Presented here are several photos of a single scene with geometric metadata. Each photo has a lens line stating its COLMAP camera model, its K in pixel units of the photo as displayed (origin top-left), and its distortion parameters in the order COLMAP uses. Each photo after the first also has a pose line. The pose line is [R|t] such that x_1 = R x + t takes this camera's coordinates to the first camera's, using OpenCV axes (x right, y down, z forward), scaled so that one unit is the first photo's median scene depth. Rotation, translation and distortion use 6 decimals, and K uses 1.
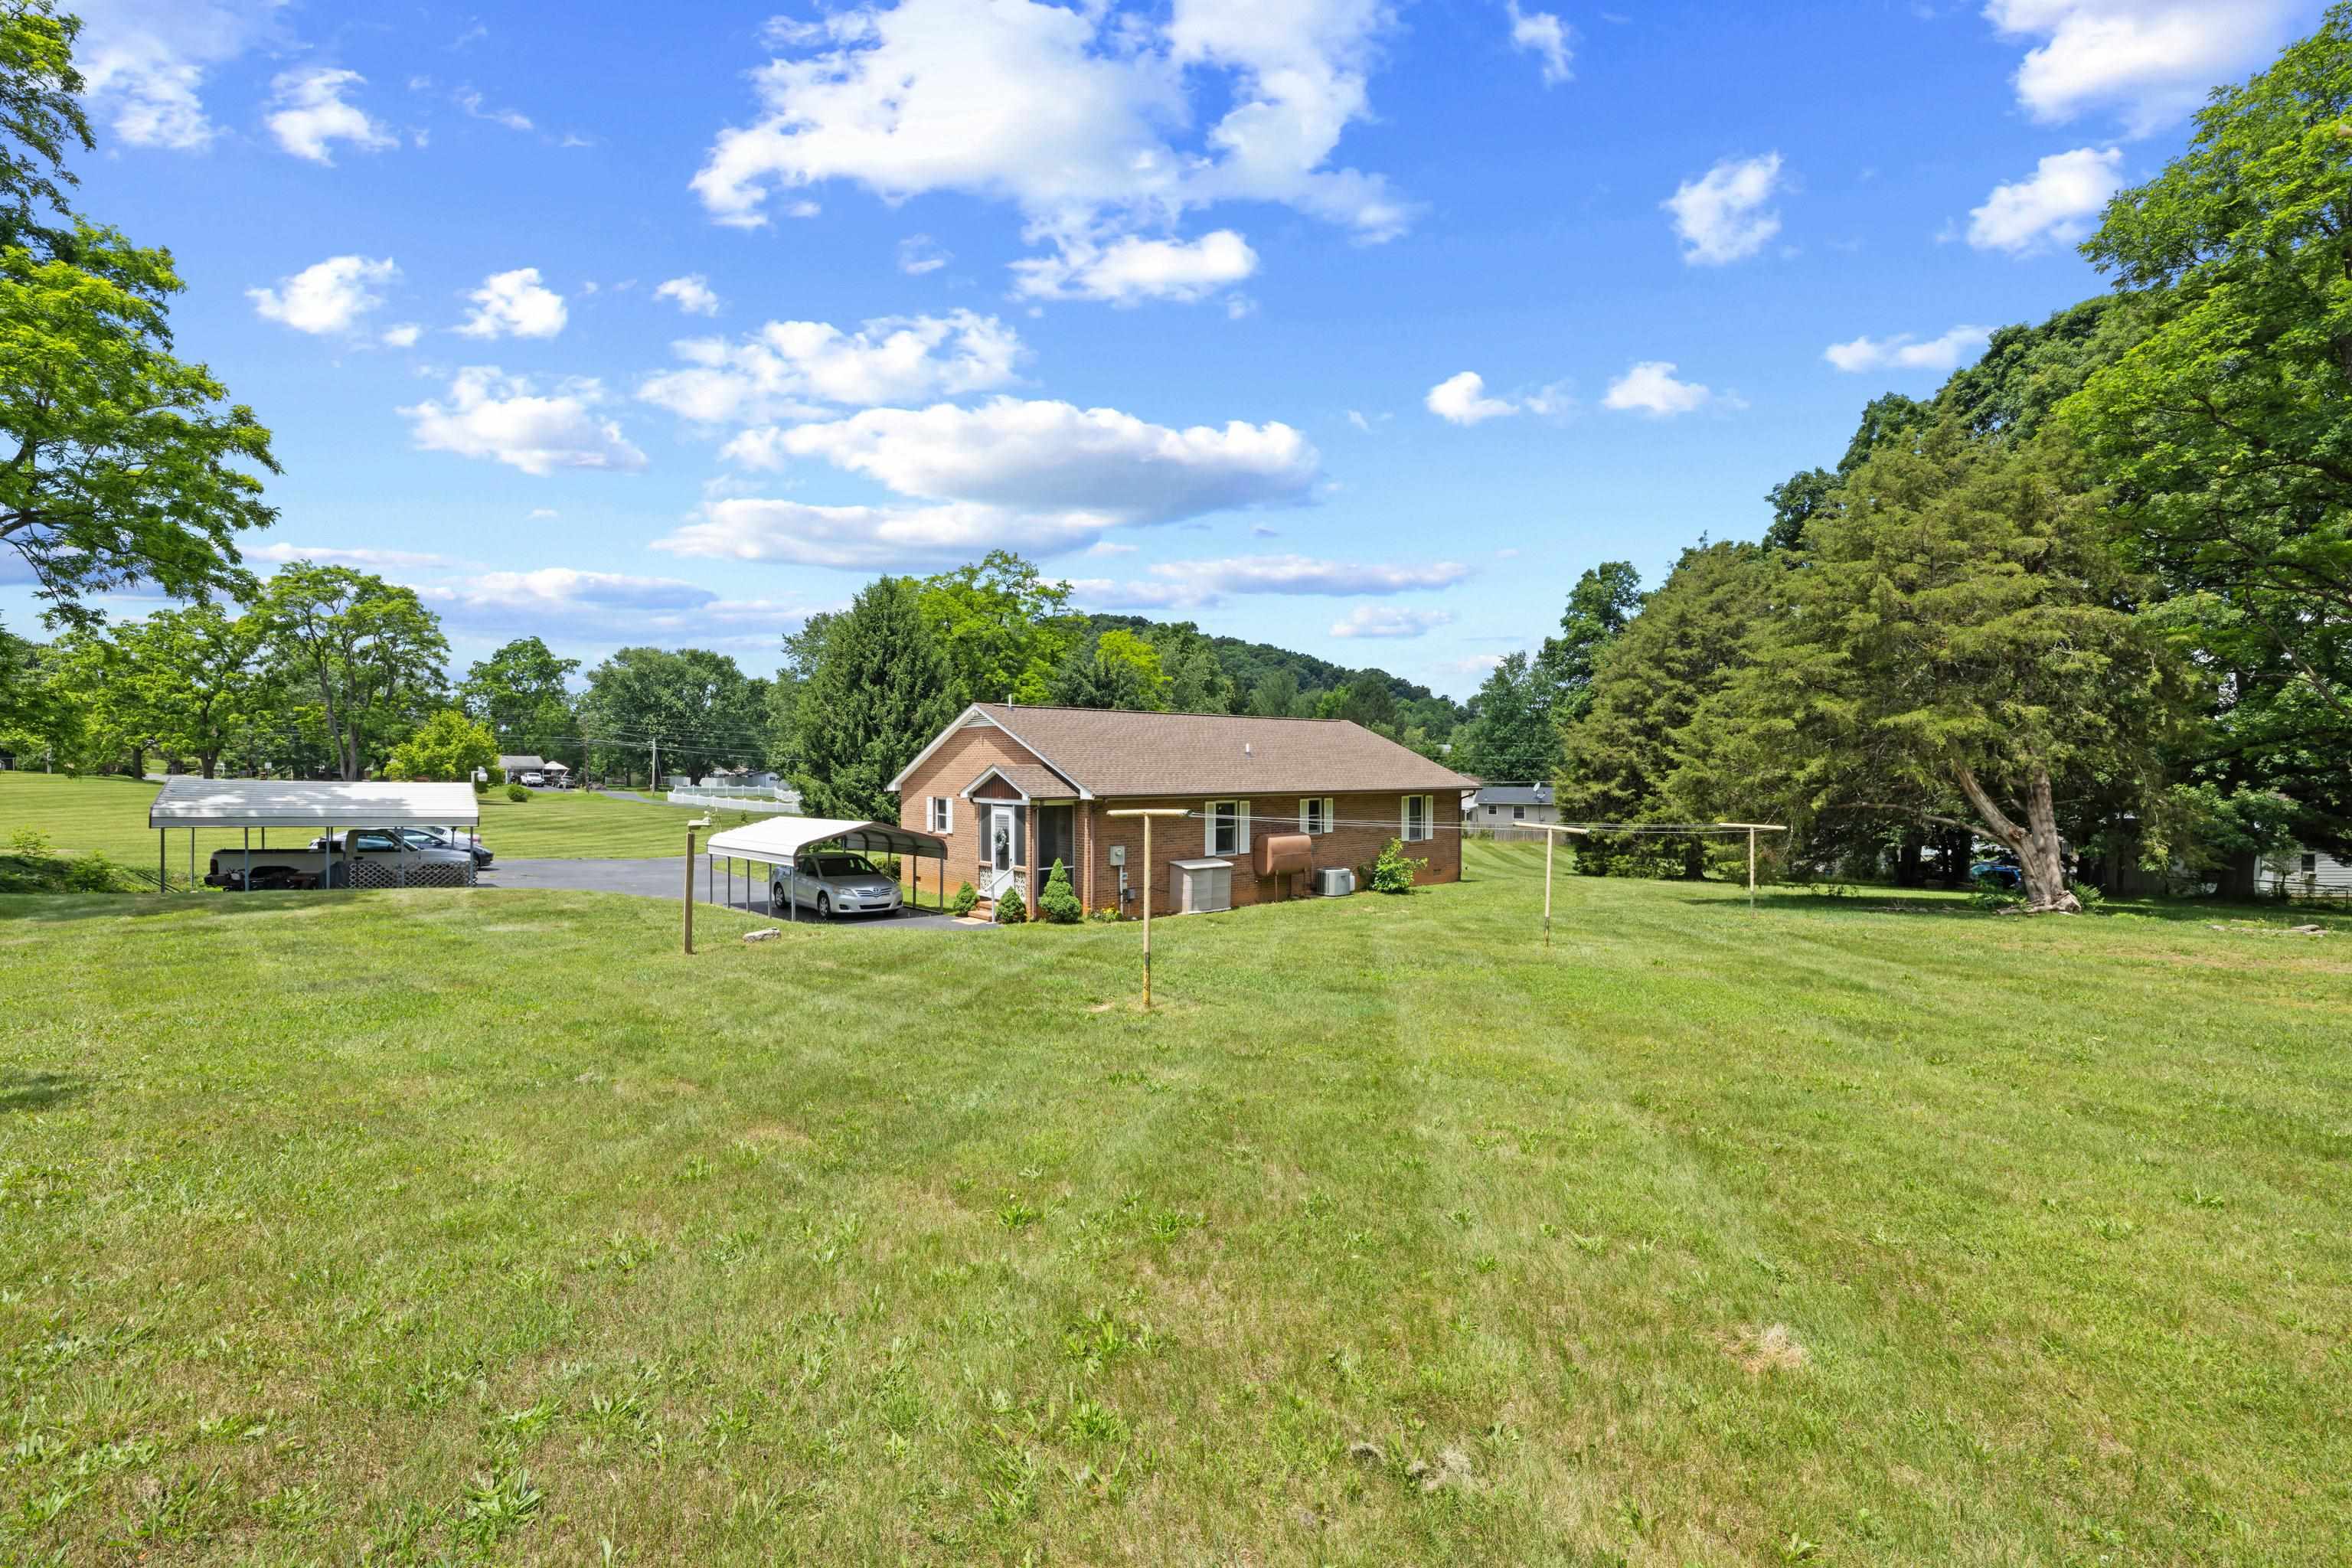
lens RADIAL K [[1001.2, 0, 1177.3], [0, 1001.2, 774.7], [0, 0, 1]] dist [0.000304, 0.000214]
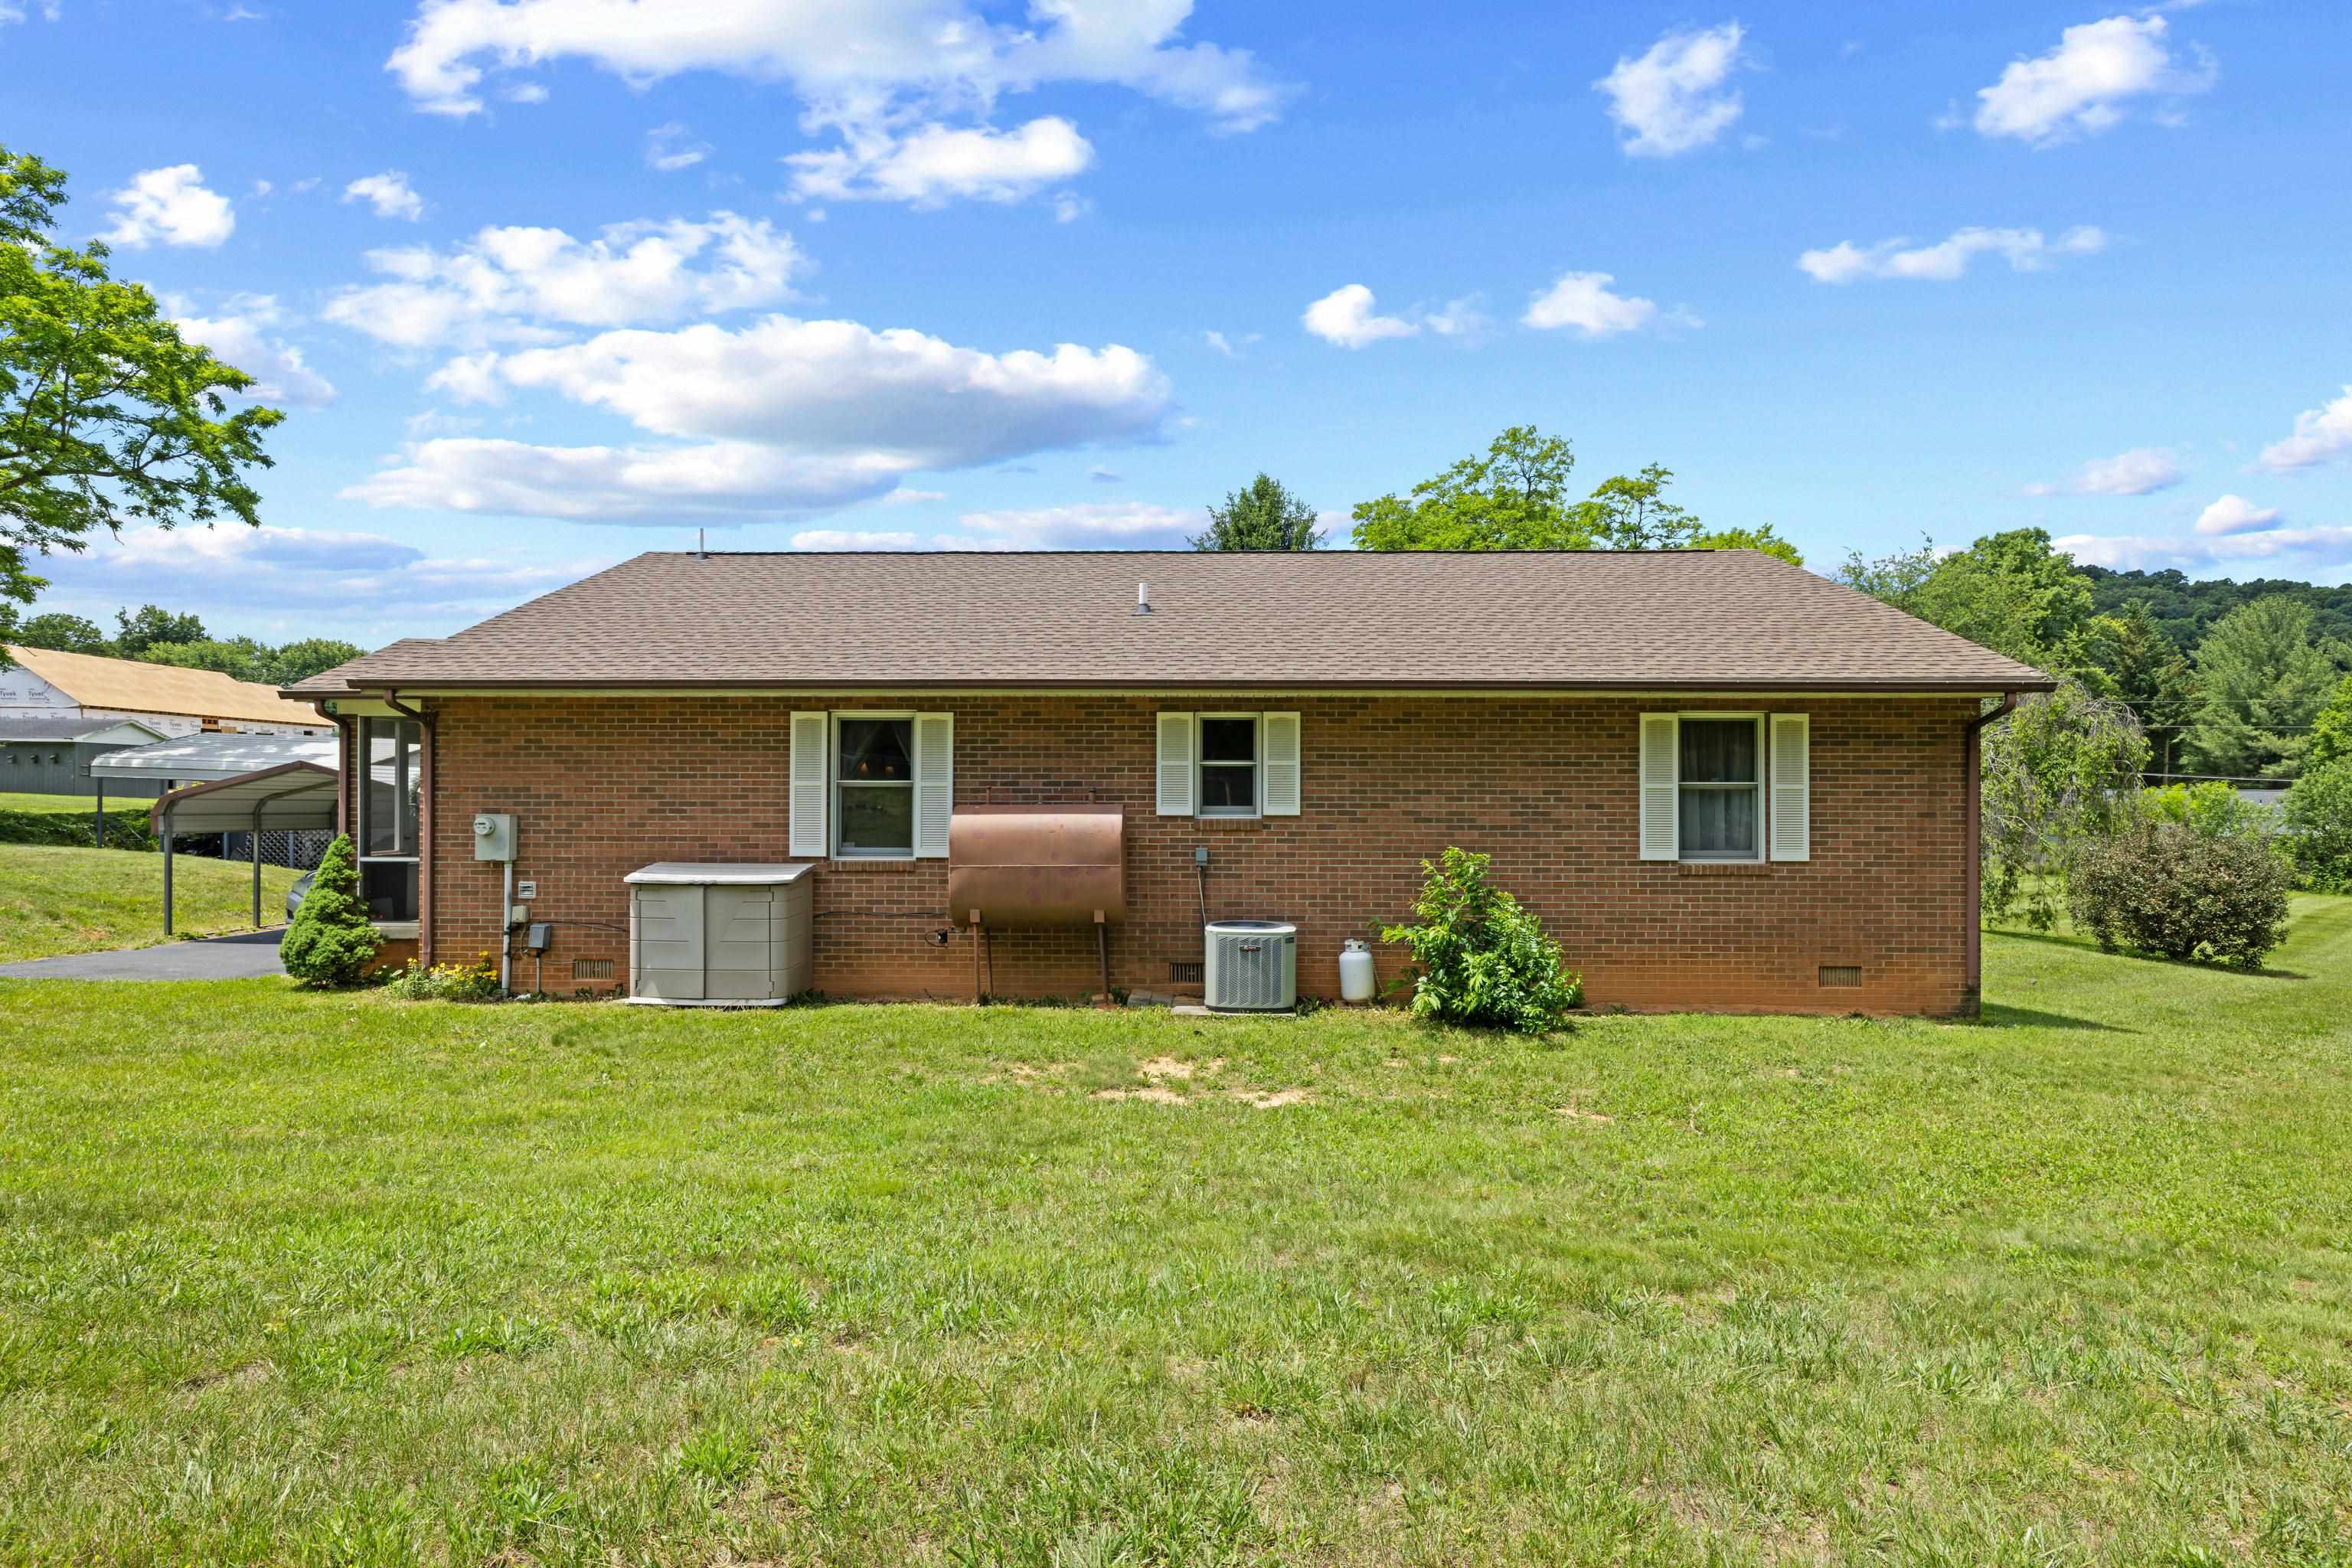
lens RADIAL K [[1142.2, 0, 1176.0], [0, 1142.2, 784.0], [0, 0, 1]] dist [-0.001194, -0.000147]
pose [[0.746935, -0.001673, -0.664895, 0.345498], [-0.006591, 0.999929, -0.009921, 0.046956], [0.664864, 0.011793, 0.746871, 0.633276]]
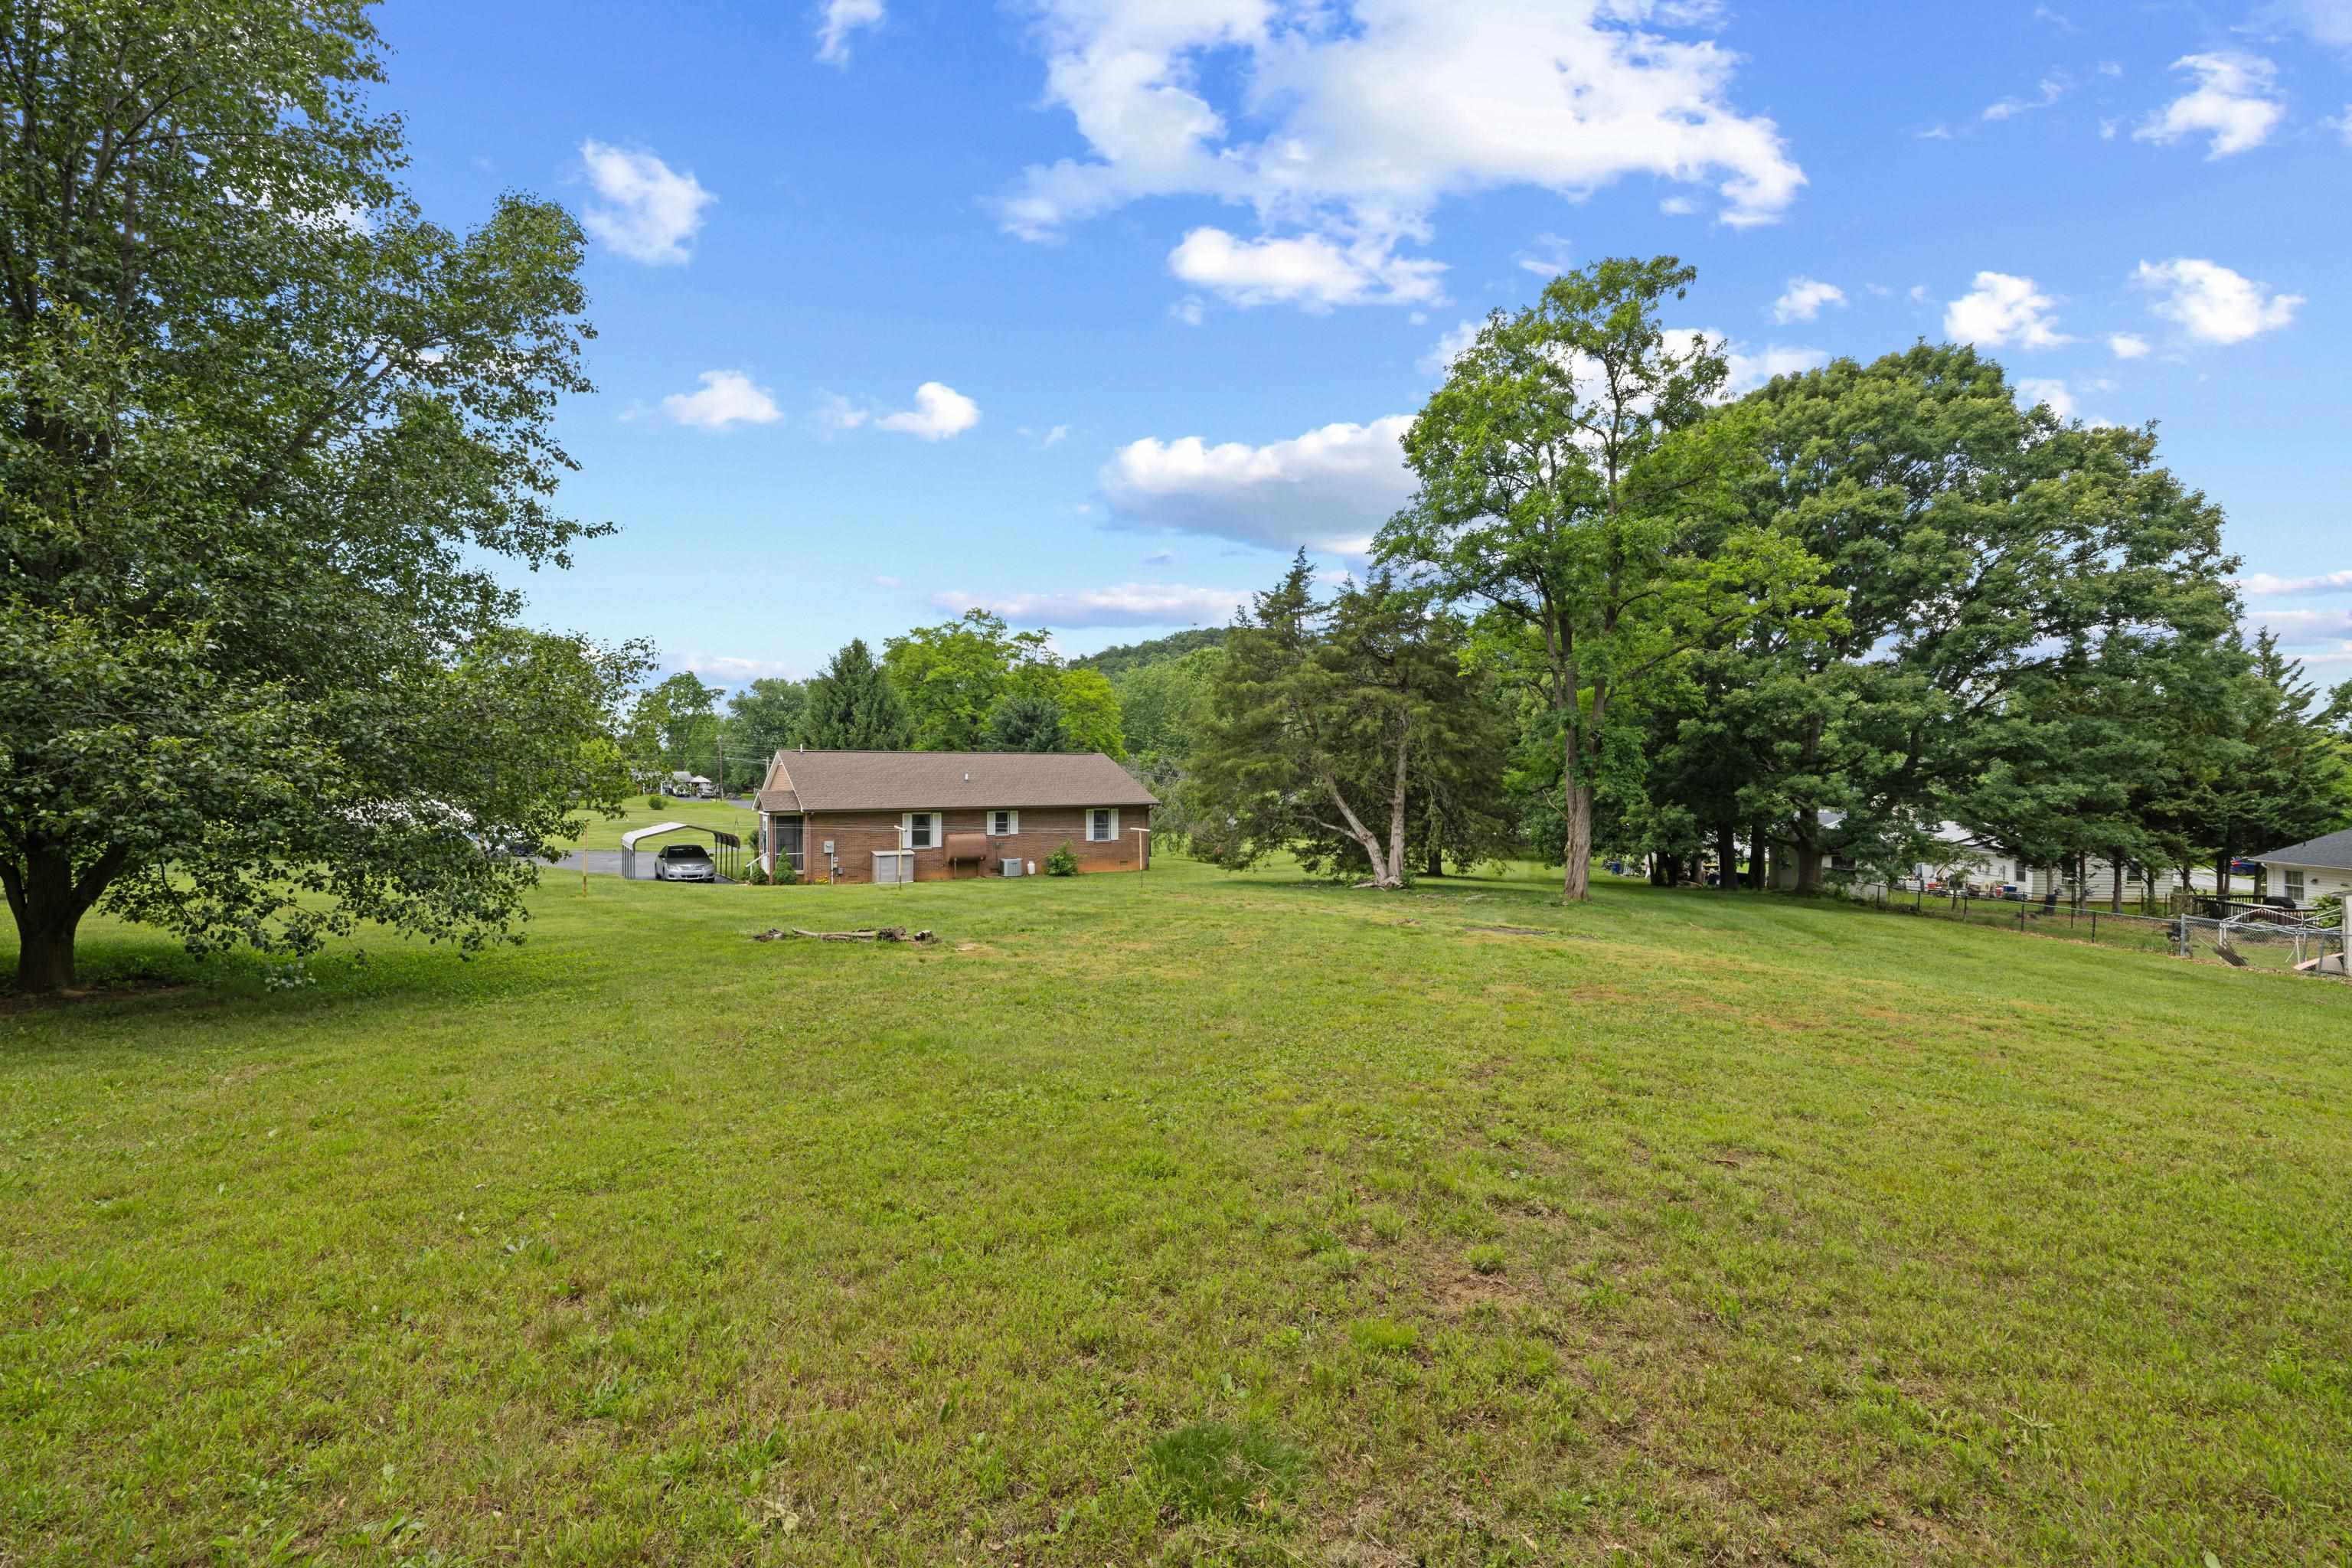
lens RADIAL K [[1001.2, 0, 1177.3], [0, 1001.2, 774.7], [0, 0, 1]] dist [0.000304, 0.000214]
pose [[0.987649, -0.002151, -0.156666, 0.567641], [0.000713, 0.999957, -0.009239, -0.014656], [0.156679, 0.009013, 0.987608, -0.386601]]
